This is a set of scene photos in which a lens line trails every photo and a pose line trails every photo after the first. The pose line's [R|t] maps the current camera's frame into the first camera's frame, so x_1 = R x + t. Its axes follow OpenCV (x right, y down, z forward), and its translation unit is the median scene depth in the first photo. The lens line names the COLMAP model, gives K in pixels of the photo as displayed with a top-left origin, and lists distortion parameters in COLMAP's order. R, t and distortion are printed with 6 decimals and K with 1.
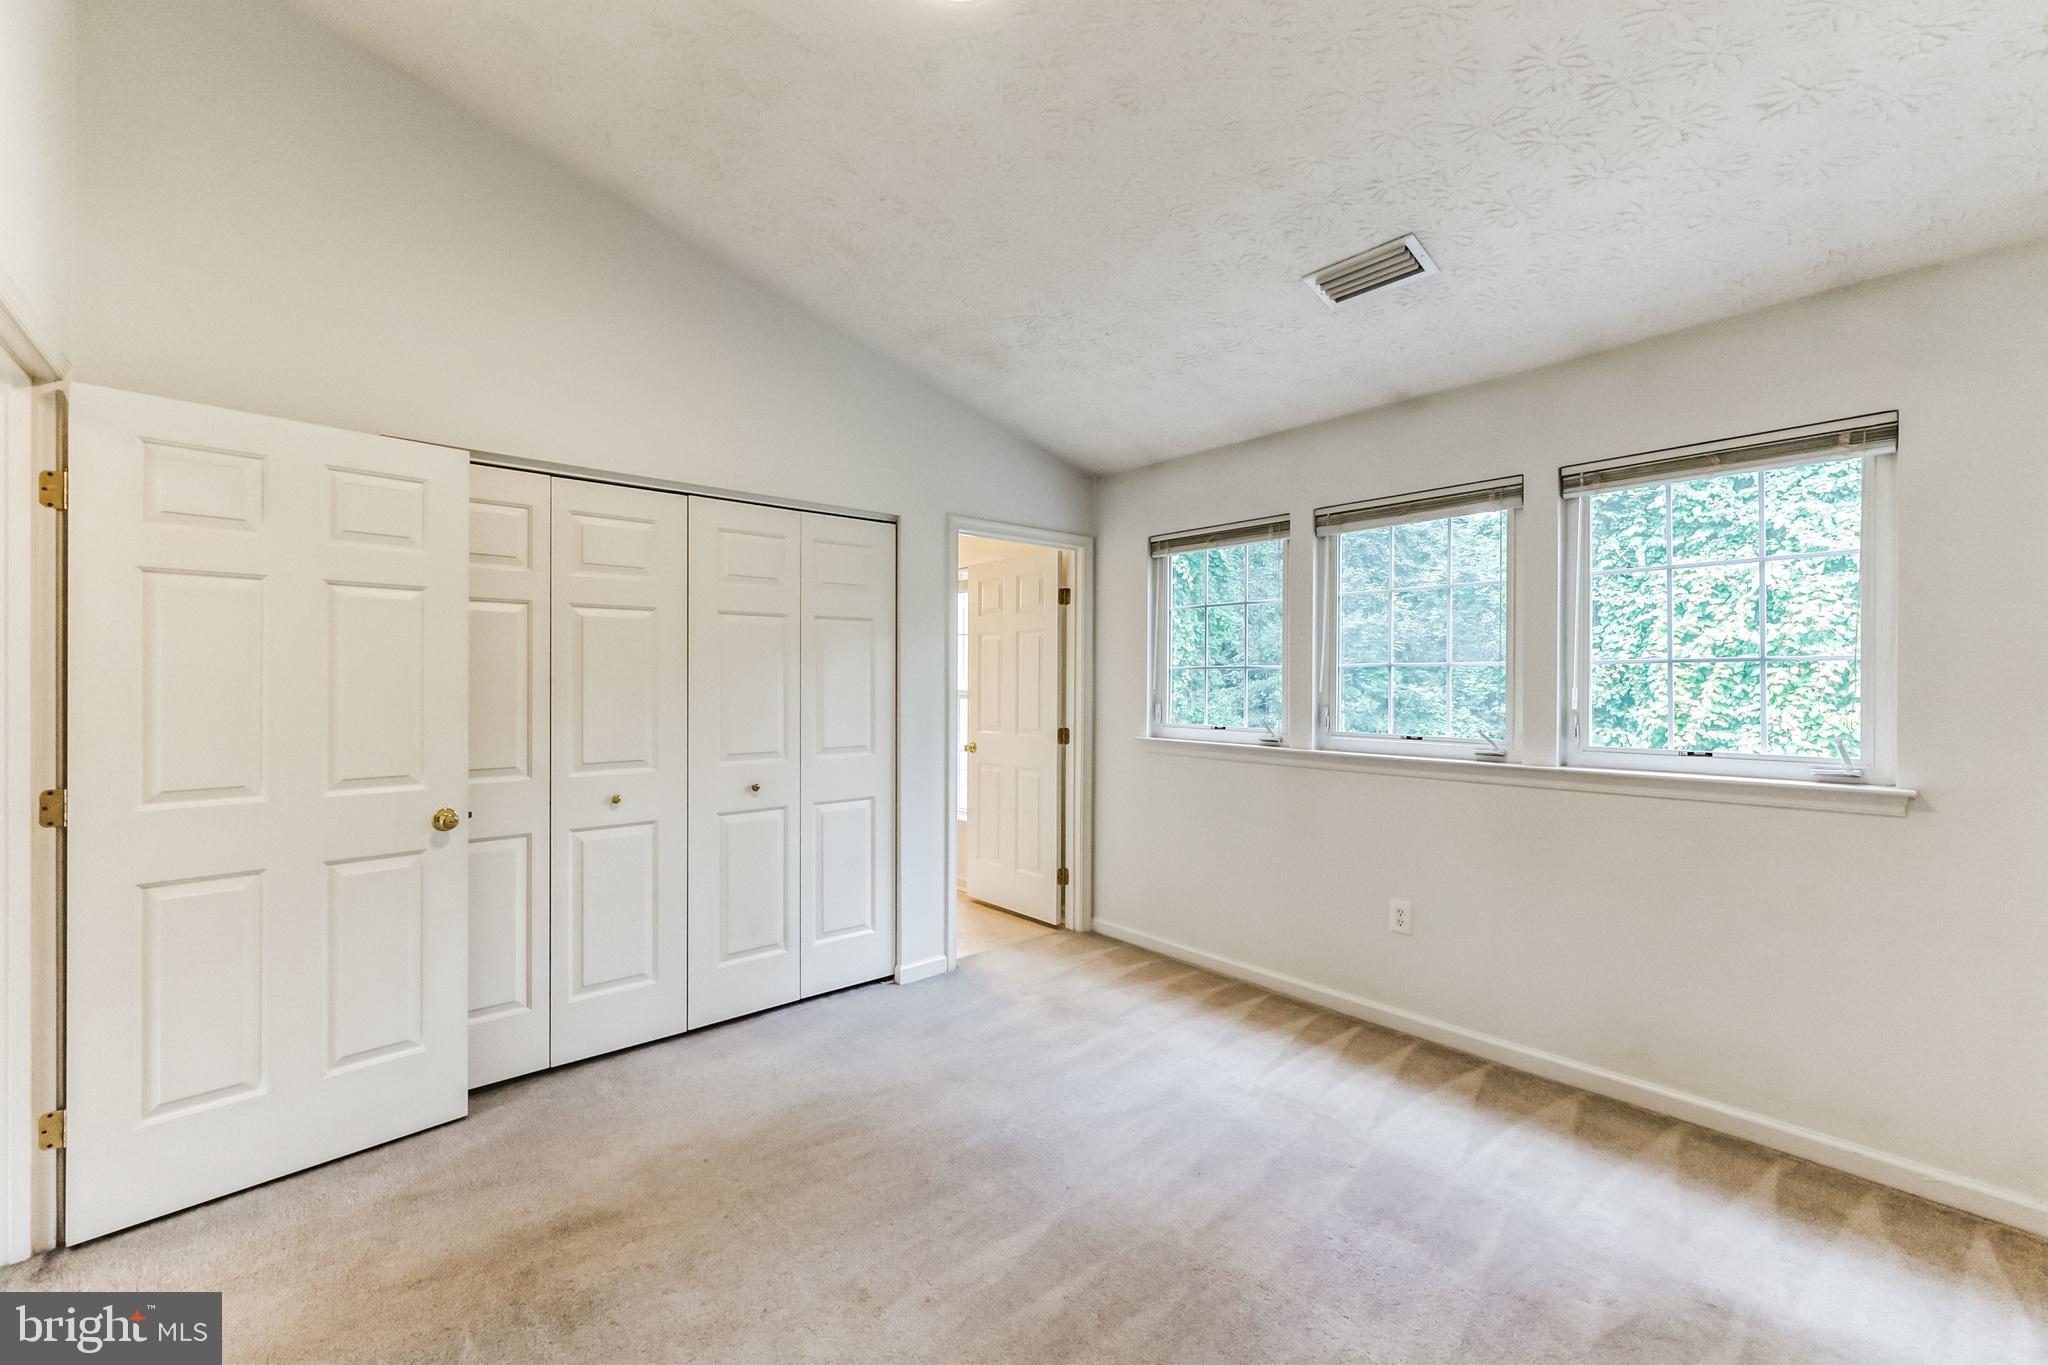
lens RADIAL K [[834.1, 0, 1031.1], [0, 834.1, 683.1], [0, 0, 1]] dist [0.002292, -0.000187]
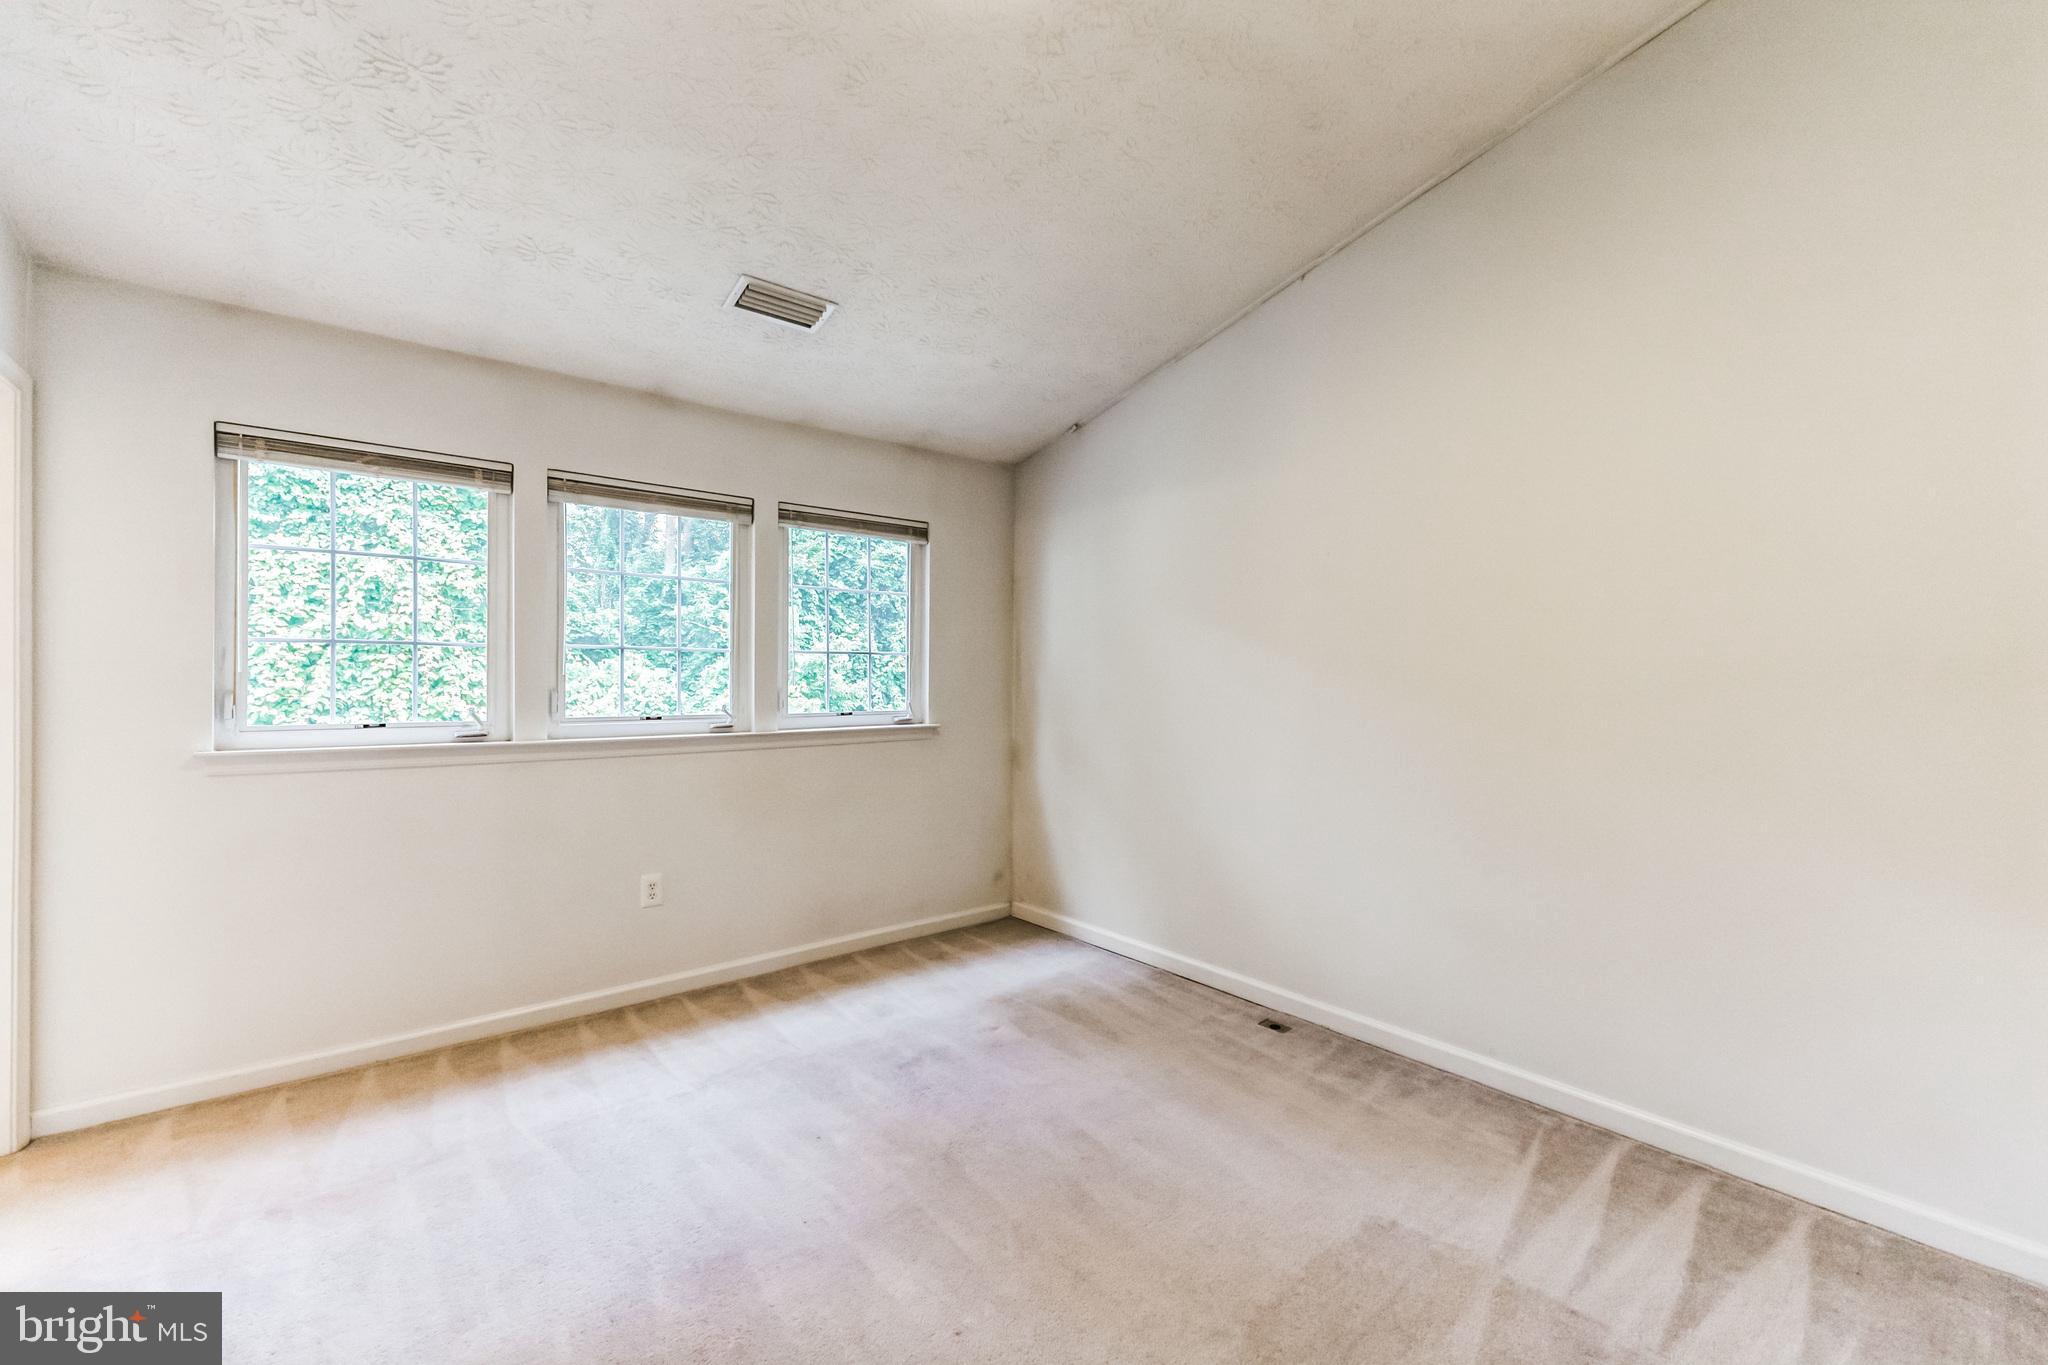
lens RADIAL K [[834.1, 0, 1020.3], [0, 834.1, 682.5], [0, 0, 1]] dist [0.002292, -0.000187]
pose [[0.028143, -0.011612, 0.999536, -0.424650], [-0.004668, 0.999920, 0.011748, 0.004715], [-0.999593, -0.004996, 0.028086, 0.374570]]
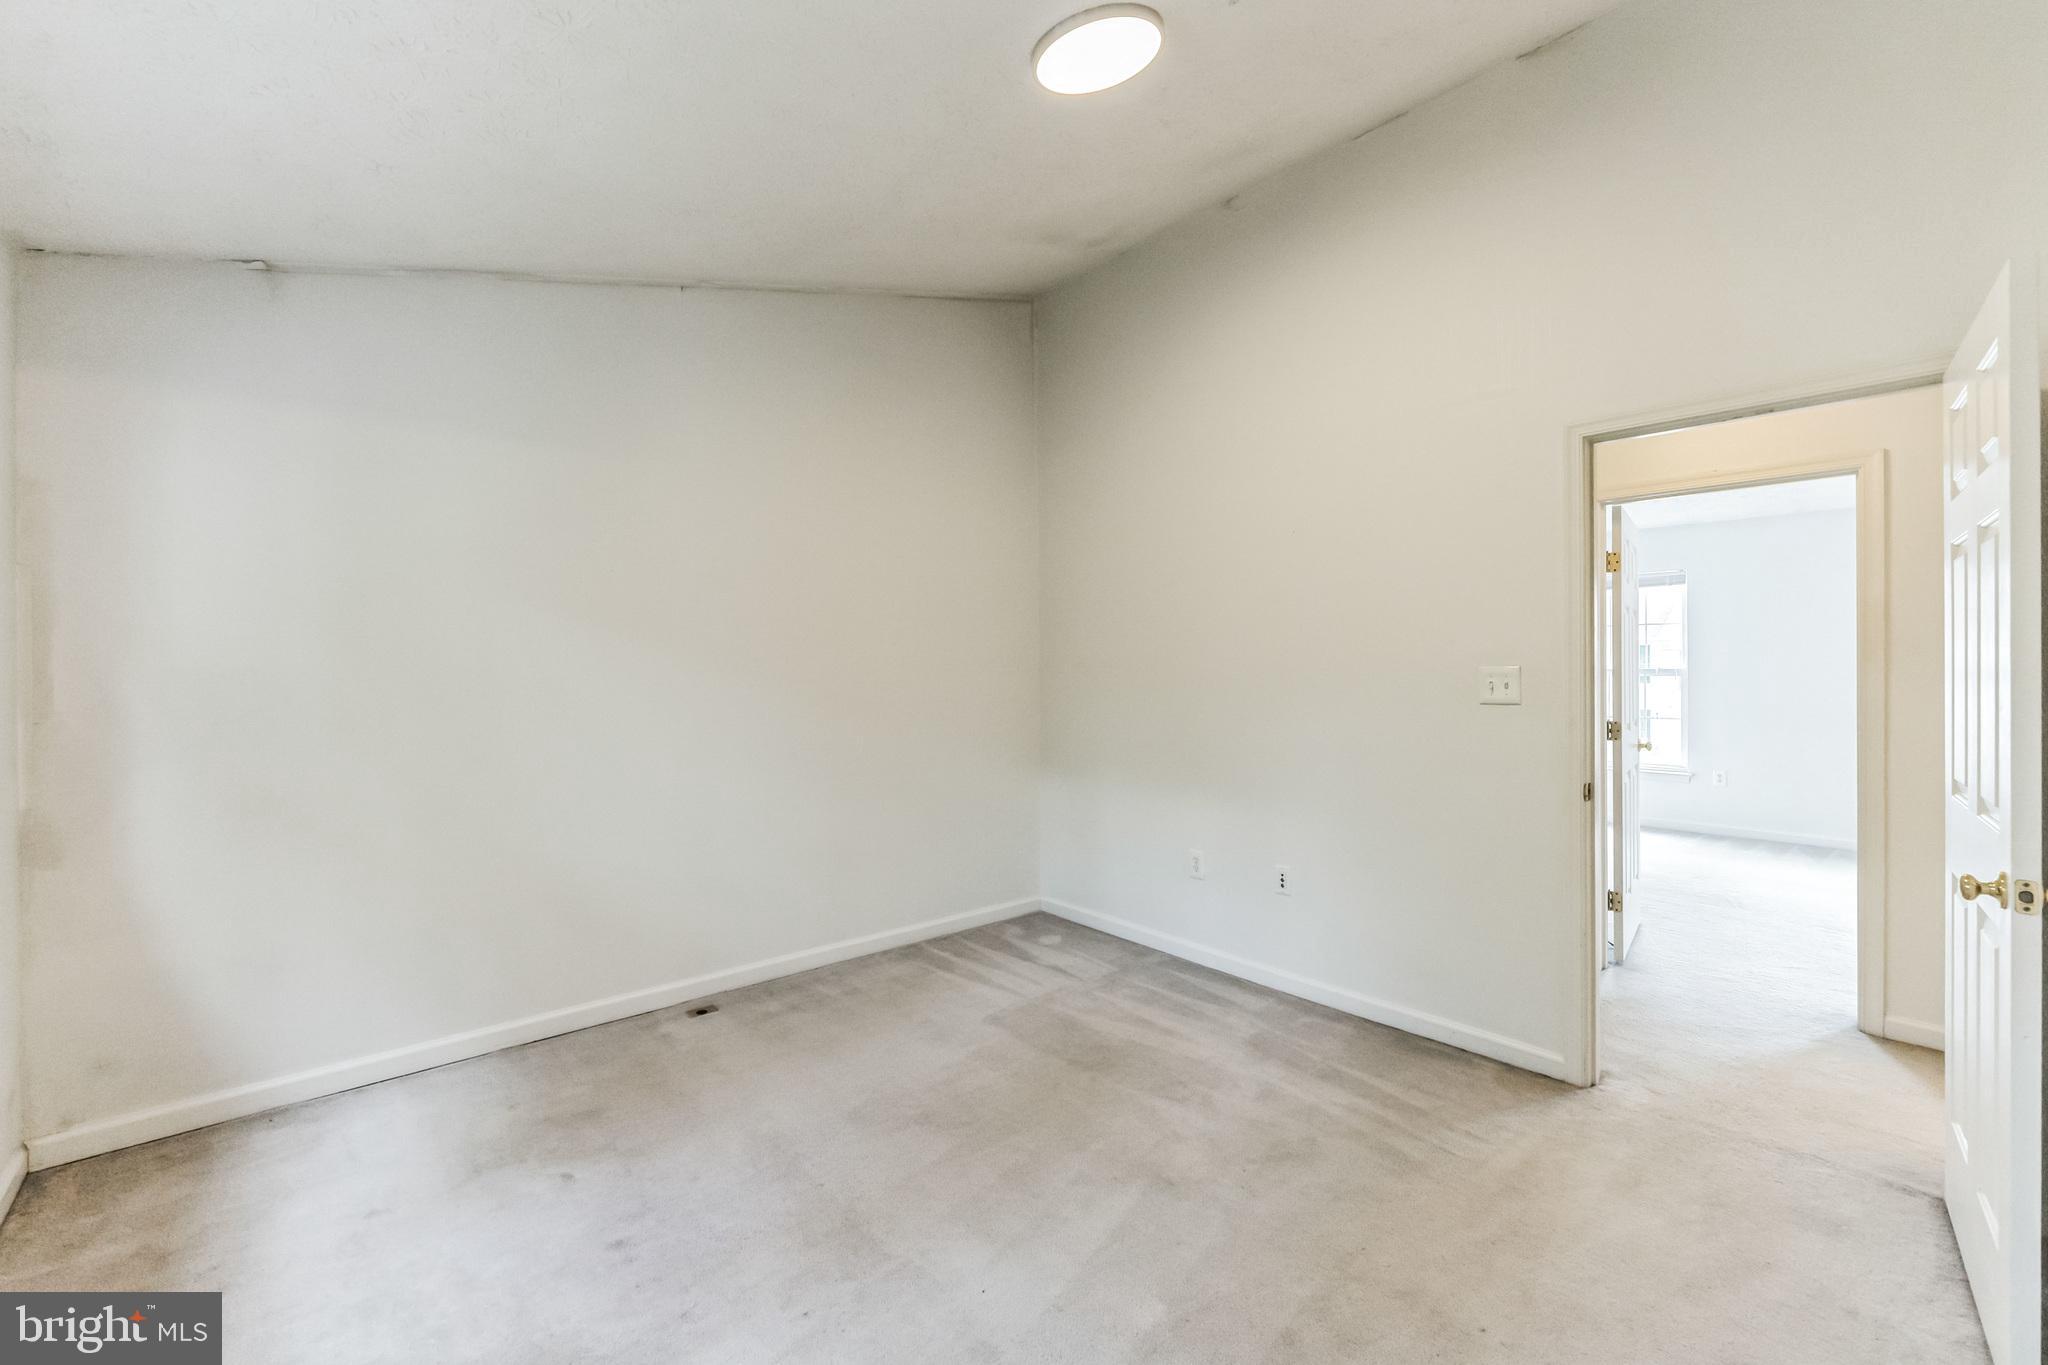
lens RADIAL K [[834.1, 0, 1017.7], [0, 834.1, 671.7], [0, 0, 1]] dist [0.002292, -0.000187]
pose [[-0.999983, -0.002469, 0.005277, 0.002968], [-0.002447, 0.999989, 0.004054, 0.001306], [-0.005287, 0.004041, -0.999978, 0.904558]]
